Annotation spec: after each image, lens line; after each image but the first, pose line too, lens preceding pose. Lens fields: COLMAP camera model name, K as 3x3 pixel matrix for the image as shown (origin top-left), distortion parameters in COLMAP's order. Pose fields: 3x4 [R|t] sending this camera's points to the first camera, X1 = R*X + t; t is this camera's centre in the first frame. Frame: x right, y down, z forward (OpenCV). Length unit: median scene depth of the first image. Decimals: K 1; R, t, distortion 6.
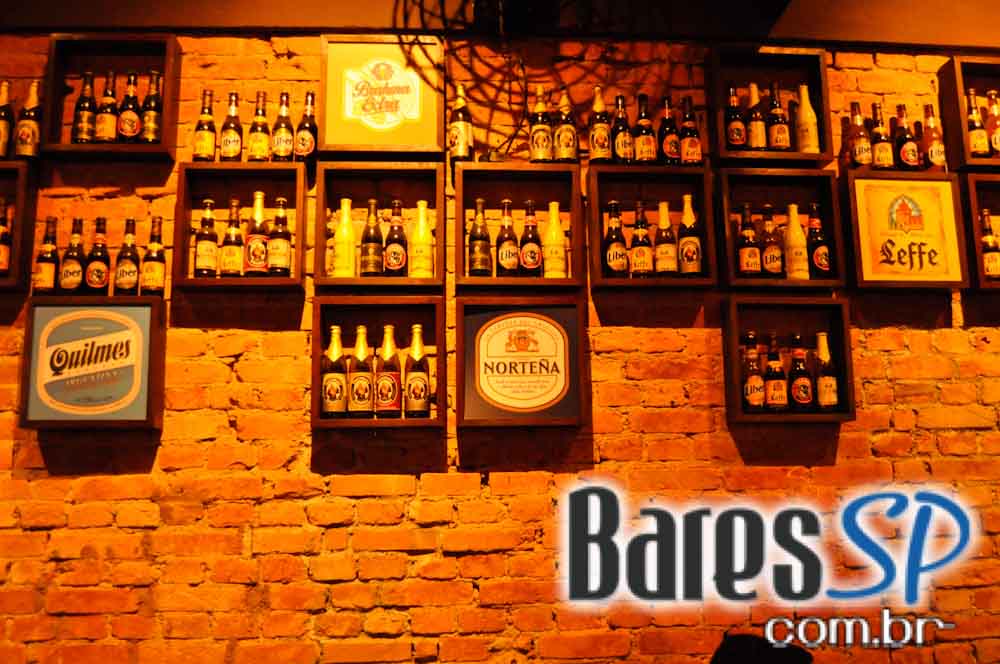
lens RADIAL K [[889.3, 0, 500.0], [0, 889.3, 332.0], [0, 0, 1]] dist [-0.073746, 0.024776]
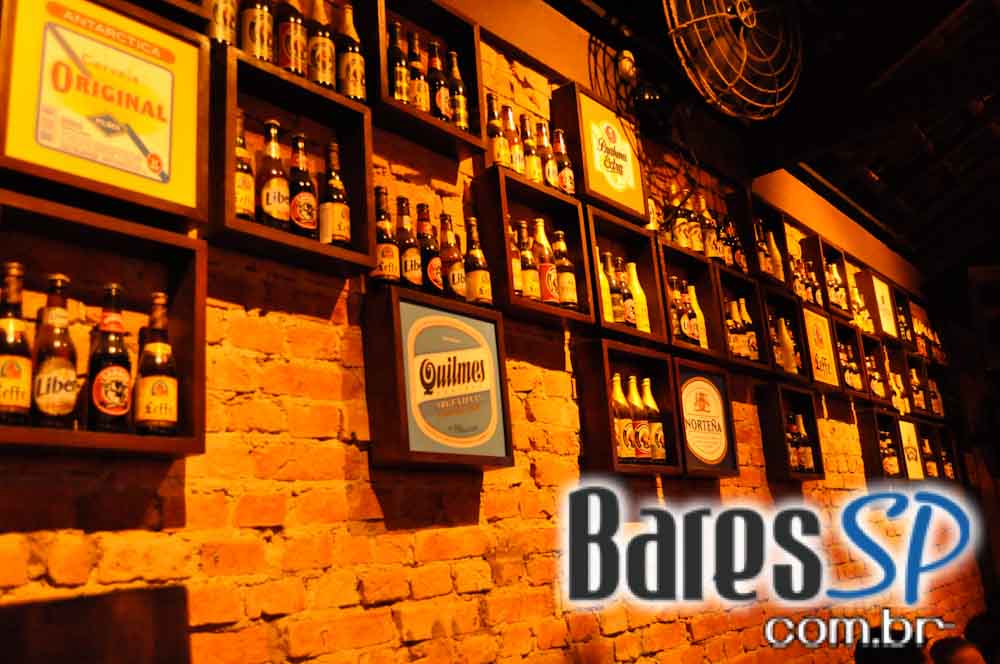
lens RADIAL K [[889.3, 0, 500.0], [0, 889.3, 332.0], [0, 0, 1]] dist [-0.073746, 0.024776]
pose [[0.692633, 0.141686, 0.707238, -1.001726], [-0.057041, 0.988206, -0.142112, 0.100651], [-0.719032, 0.058090, 0.692545, 0.406233]]
